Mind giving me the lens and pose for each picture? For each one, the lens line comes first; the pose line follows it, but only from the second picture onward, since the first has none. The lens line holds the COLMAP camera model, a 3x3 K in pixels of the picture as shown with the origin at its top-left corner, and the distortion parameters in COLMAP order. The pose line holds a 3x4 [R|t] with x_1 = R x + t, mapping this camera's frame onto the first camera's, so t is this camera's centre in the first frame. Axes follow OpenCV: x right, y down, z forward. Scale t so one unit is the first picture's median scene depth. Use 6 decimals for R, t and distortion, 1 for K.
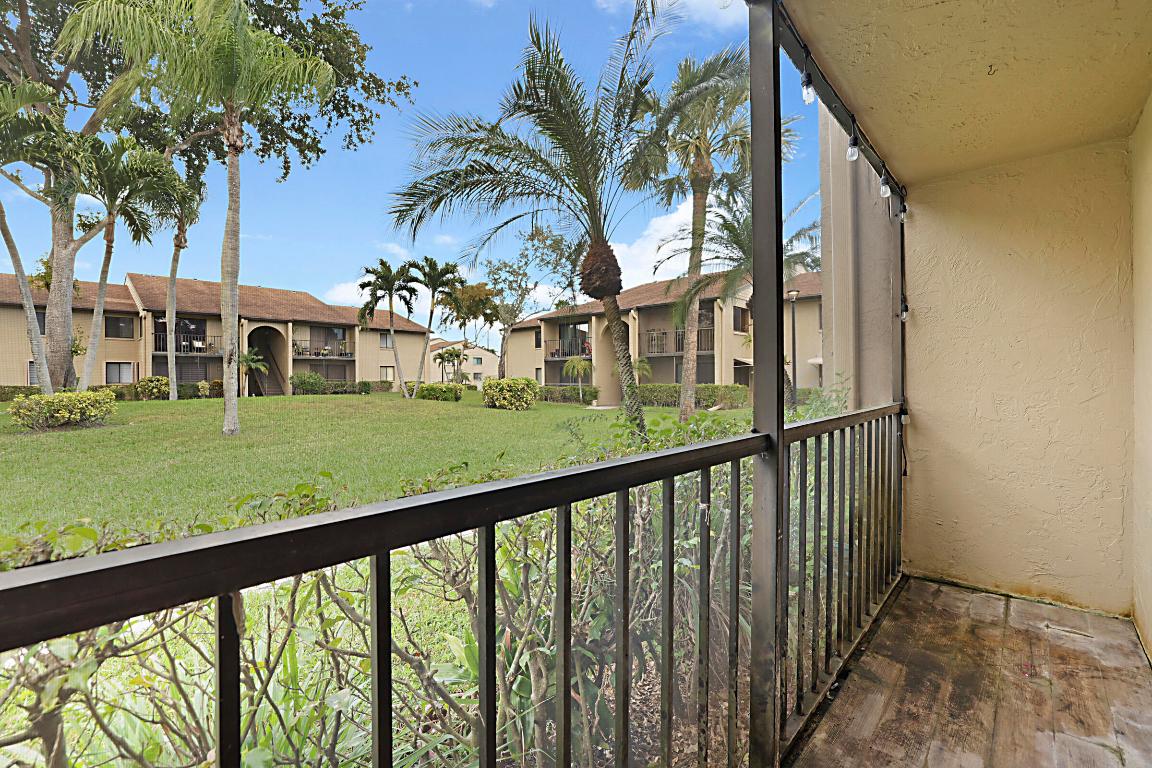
lens RADIAL K [[503.3, 0, 574.0], [0, 503.3, 376.5], [0, 0, 1]] dist [-0.020648, 0.003002]
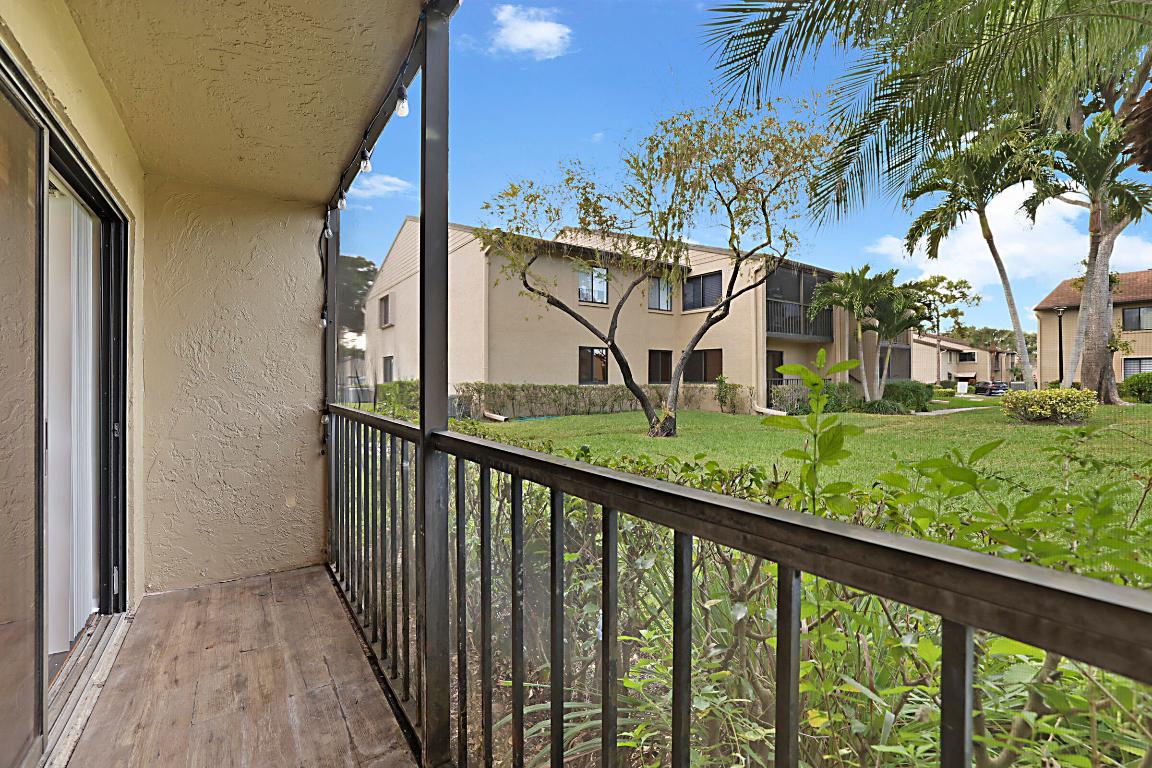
lens RADIAL K [[503.3, 0, 573.0], [0, 503.3, 375.7], [0, 0, 1]] dist [-0.020648, 0.003002]
pose [[-0.236454, 0.005994, -0.971624, 0.242870], [0.003290, 0.999980, 0.005368, -0.005262], [0.971637, -0.001928, -0.236469, 0.271886]]
